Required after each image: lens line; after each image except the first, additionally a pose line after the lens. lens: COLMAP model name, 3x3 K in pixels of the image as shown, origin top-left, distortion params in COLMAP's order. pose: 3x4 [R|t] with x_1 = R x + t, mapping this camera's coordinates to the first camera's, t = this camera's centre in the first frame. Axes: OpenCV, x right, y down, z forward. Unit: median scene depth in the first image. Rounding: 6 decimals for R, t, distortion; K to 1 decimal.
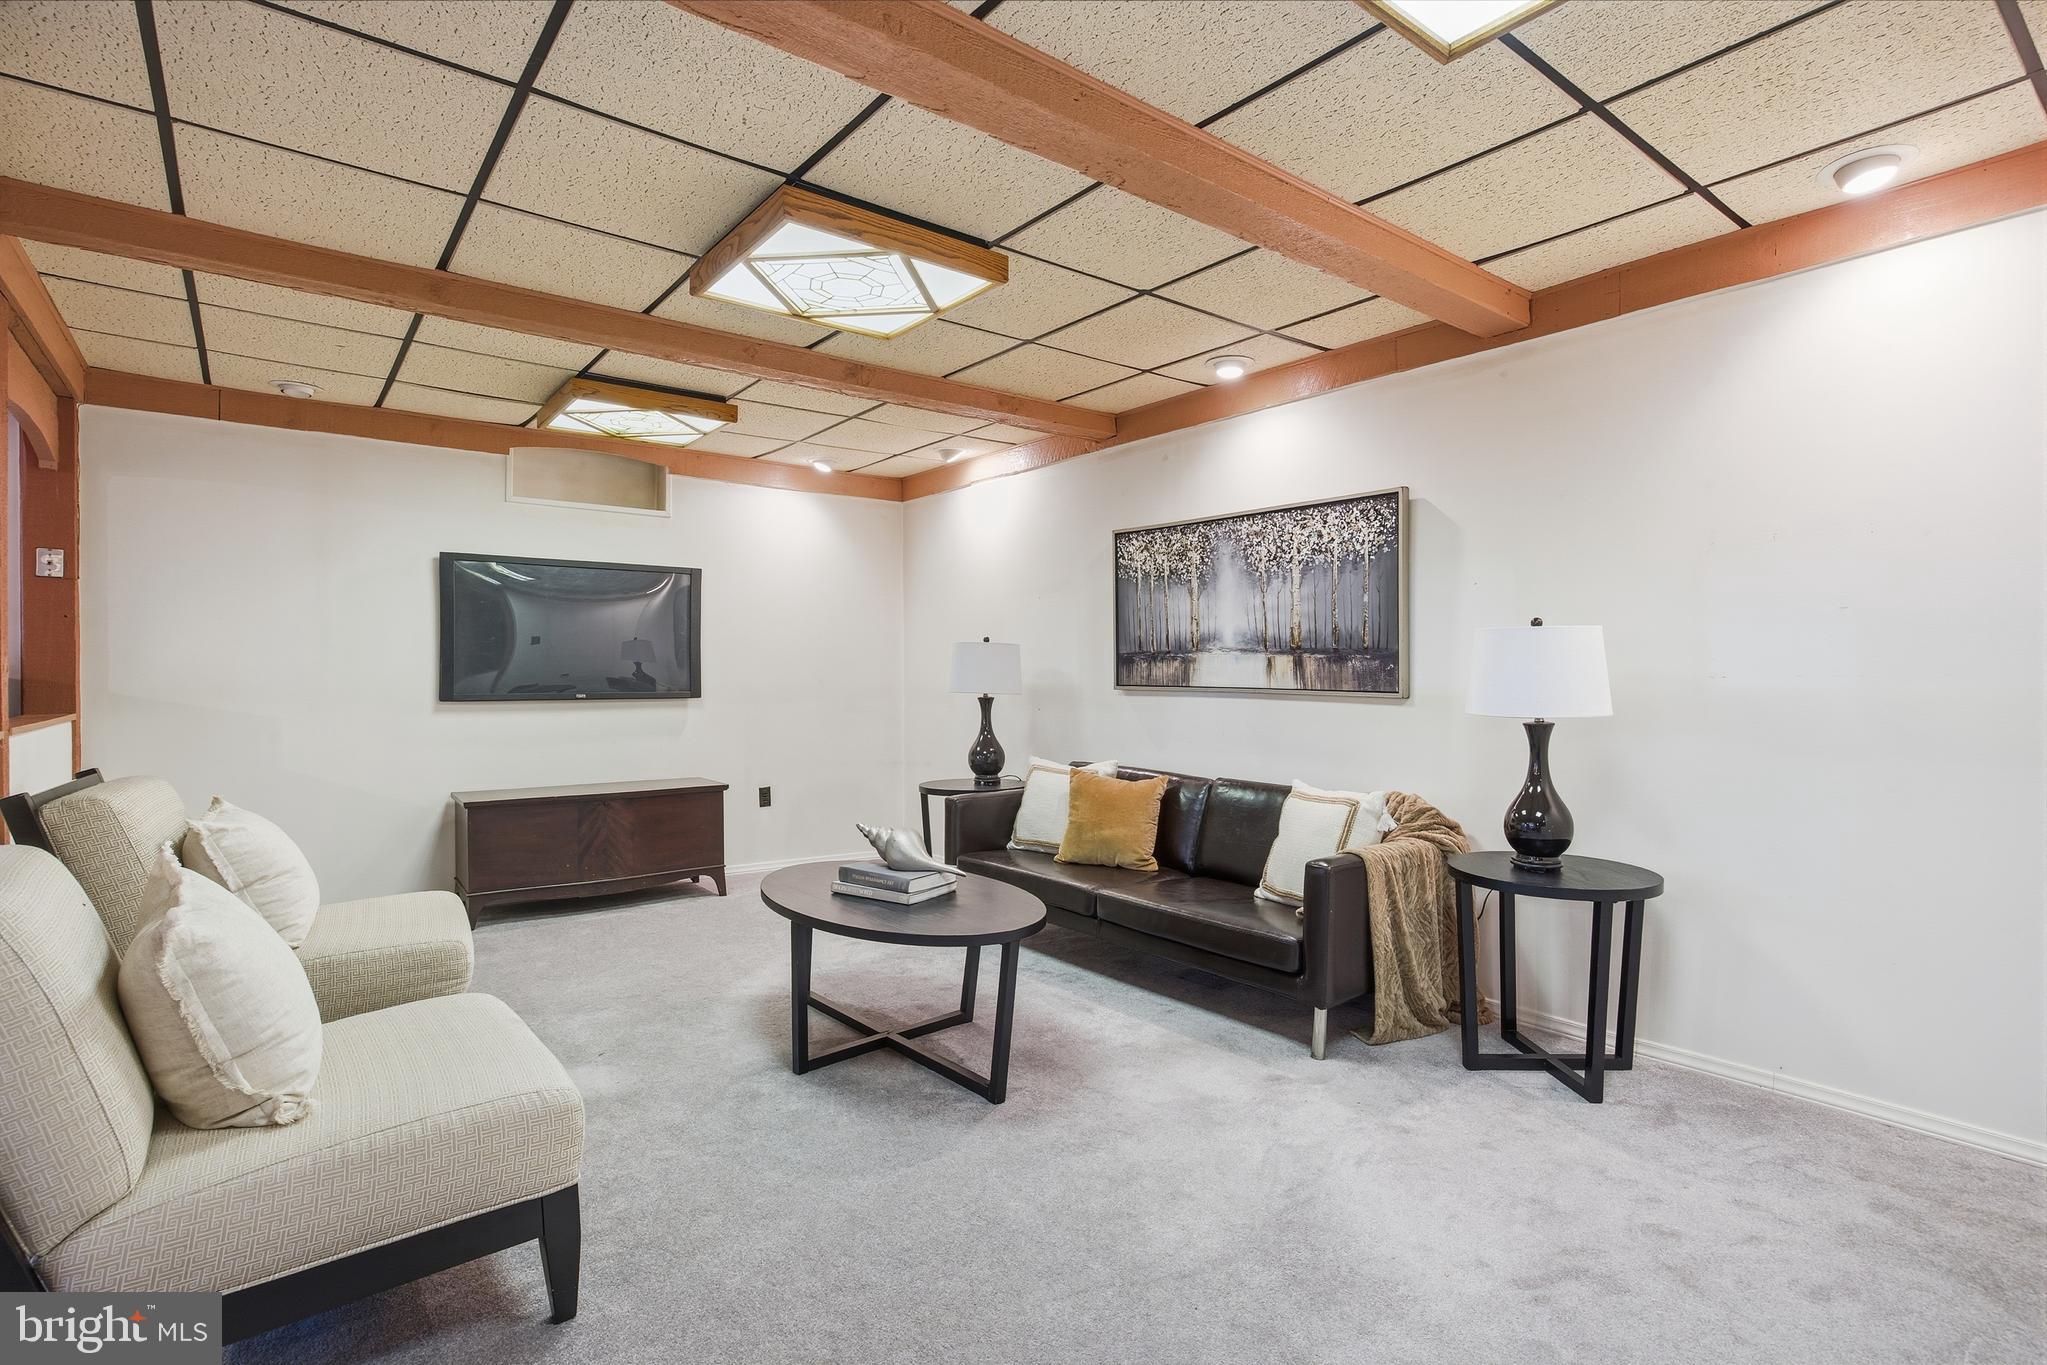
lens RADIAL K [[995.8, 0, 1045.1], [0, 995.8, 676.0], [0, 0, 1]] dist [-0.009214, 0.001584]
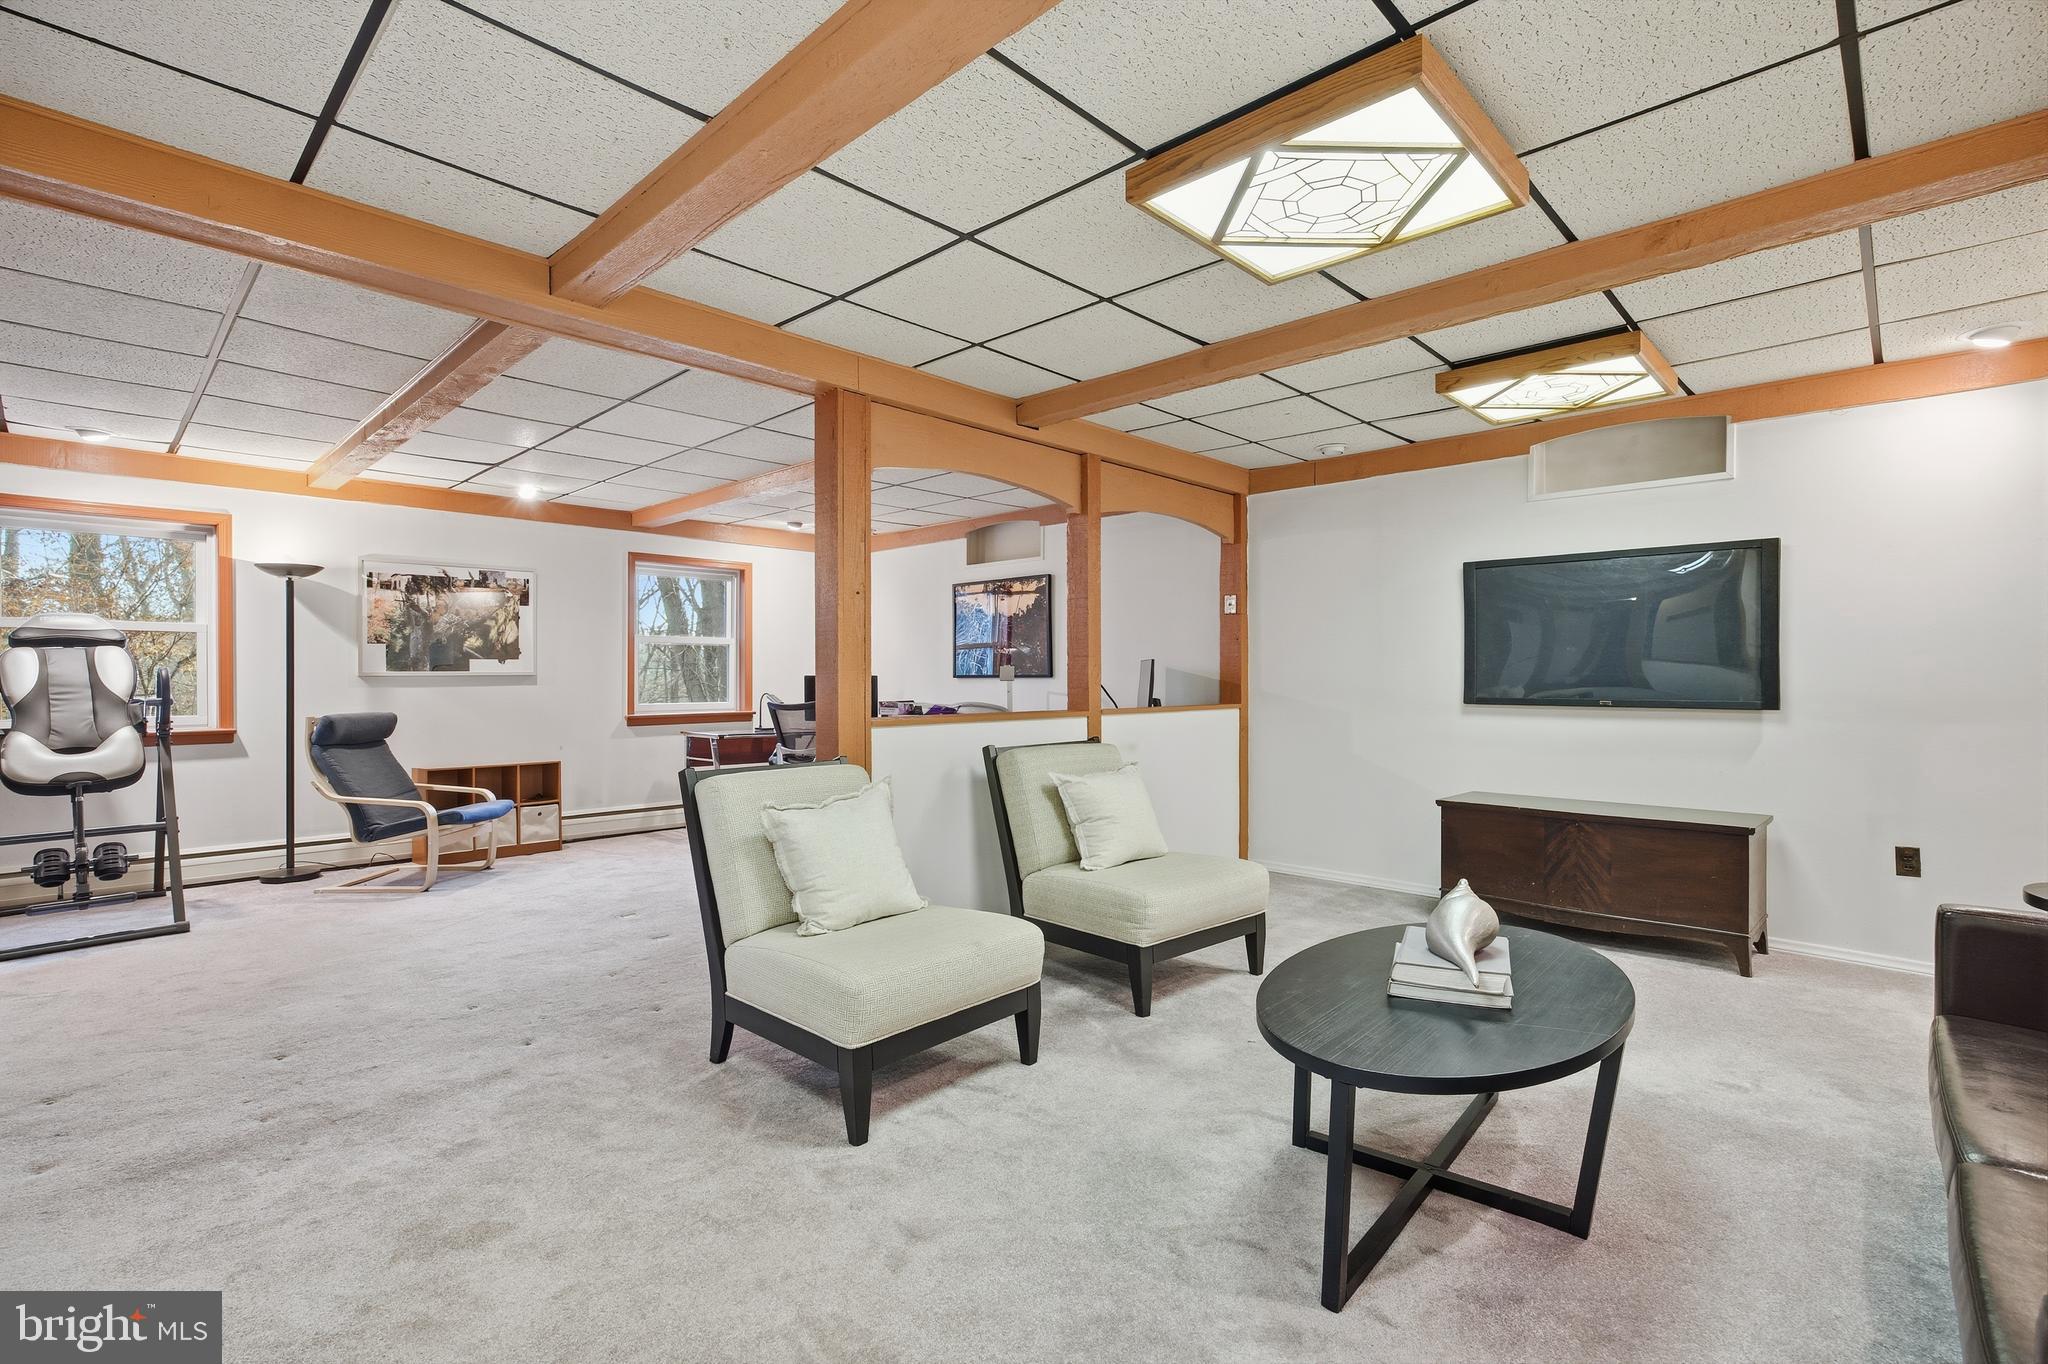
lens RADIAL K [[958.2, 0, 1043.5], [0, 958.2, 677.1], [0, 0, 1]] dist [-0.022030, 0.009936]
pose [[0.128379, 0.002399, -0.991722, 0.589574], [-0.002178, 0.999995, 0.002138, -0.006571], [0.991723, 0.001885, 0.128384, 0.734423]]
